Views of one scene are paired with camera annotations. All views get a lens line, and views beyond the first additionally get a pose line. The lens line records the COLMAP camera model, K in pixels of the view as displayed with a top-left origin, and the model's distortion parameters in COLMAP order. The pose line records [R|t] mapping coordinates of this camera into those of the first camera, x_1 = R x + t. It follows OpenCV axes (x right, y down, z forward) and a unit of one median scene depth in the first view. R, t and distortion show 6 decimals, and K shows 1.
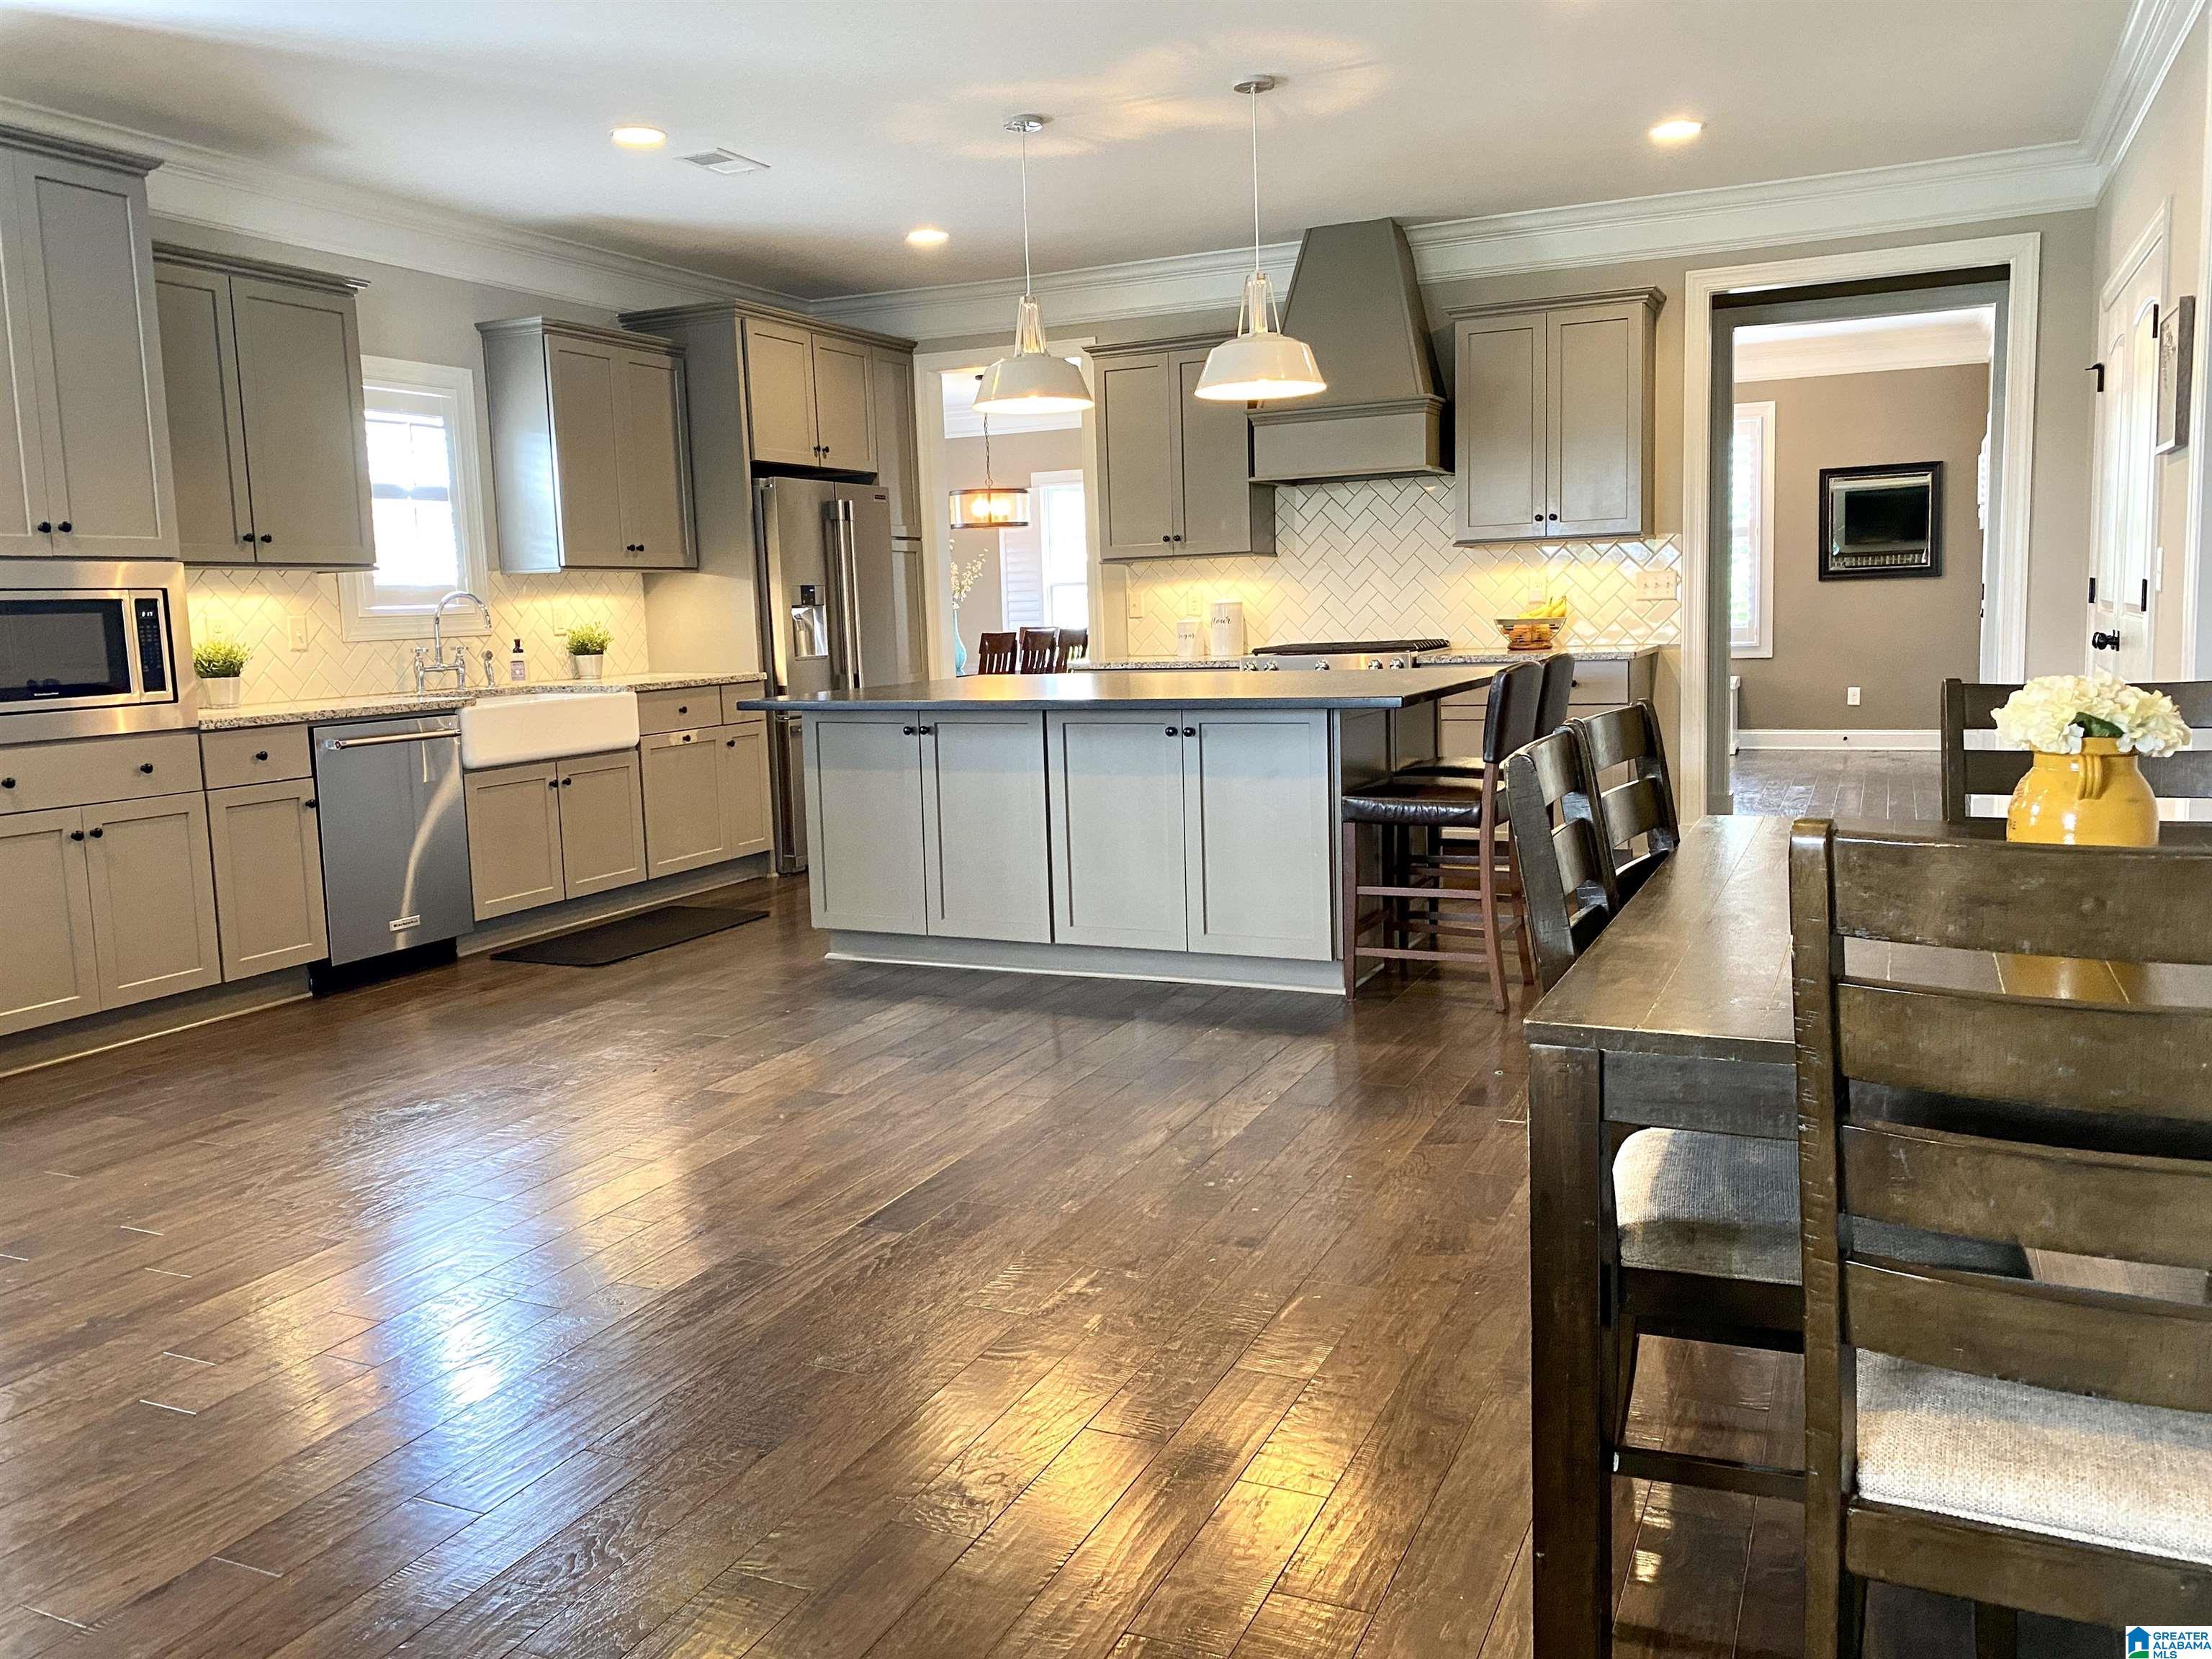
lens RADIAL K [[1701.7, 0, 1116.6], [0, 1701.7, 828.5], [0, 0, 1]] dist [0.022219, -0.014302]
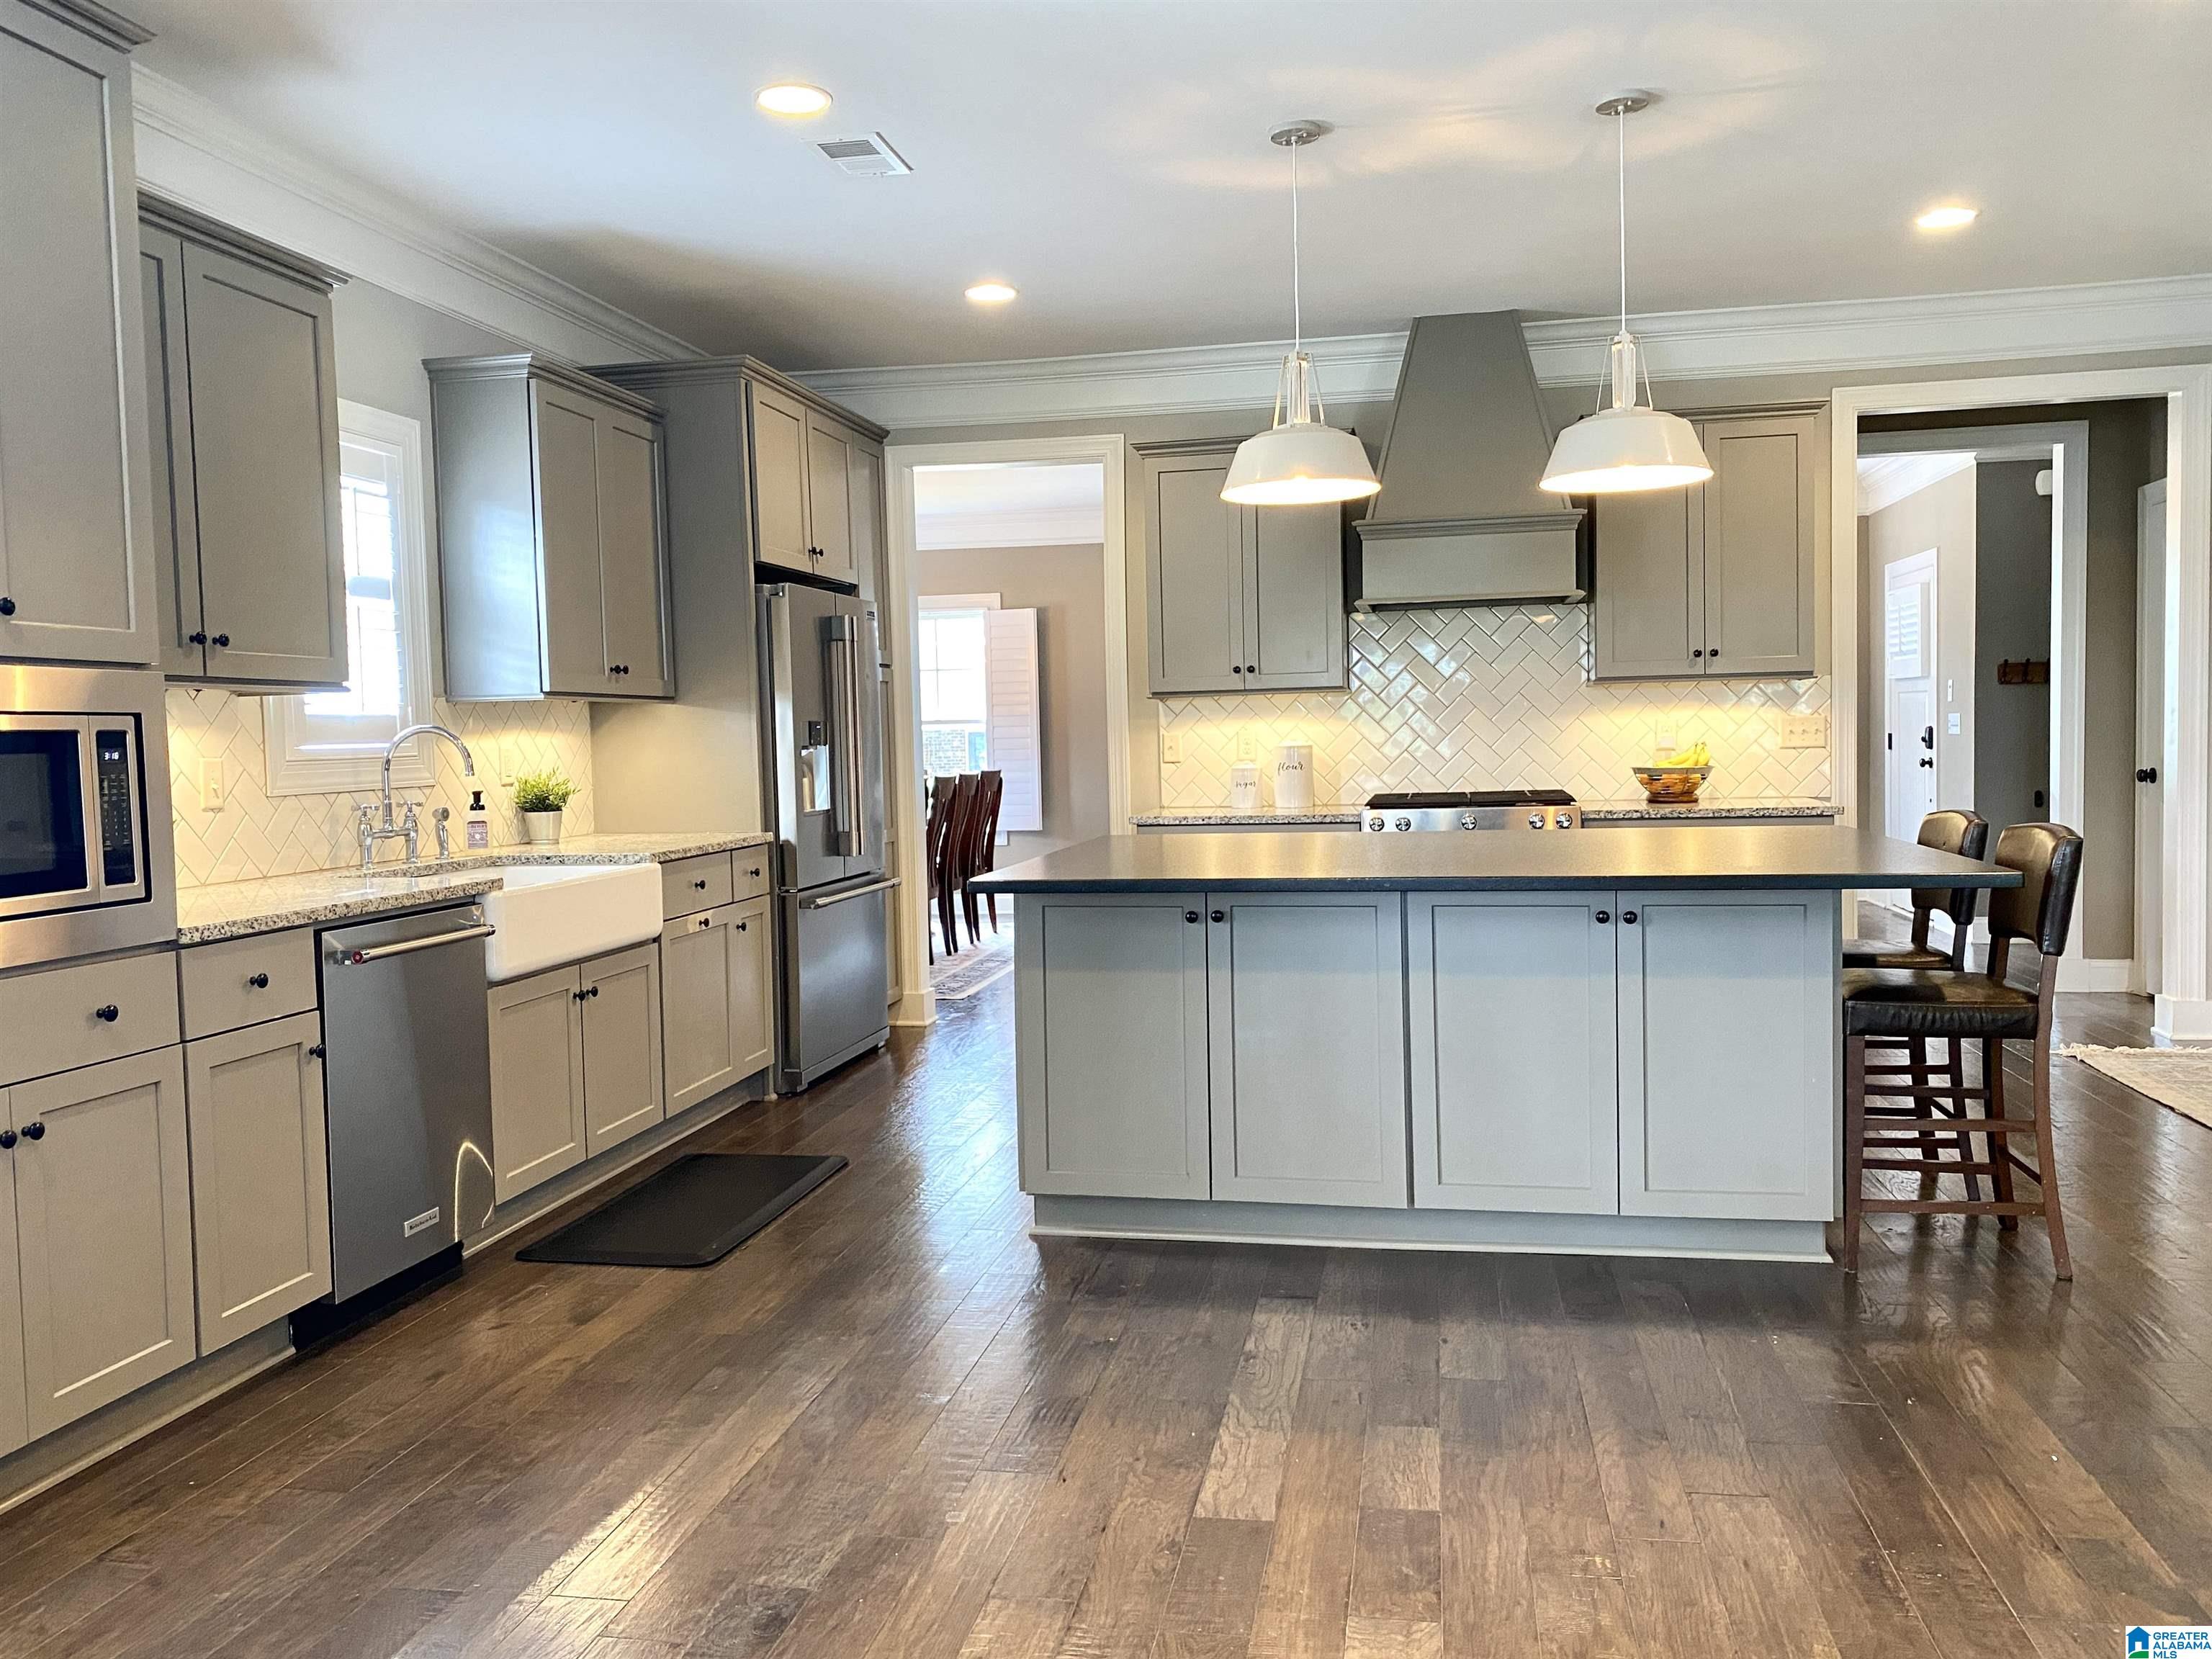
lens RADIAL K [[1701.7, 0, 1099.4], [0, 1701.7, 823.0], [0, 0, 1]] dist [0.022219, -0.014302]
pose [[0.971116, -0.003934, 0.238575, -0.264426], [0.024656, 0.996166, -0.083936, -0.030119], [-0.237330, 0.087394, 0.967490, 0.238879]]
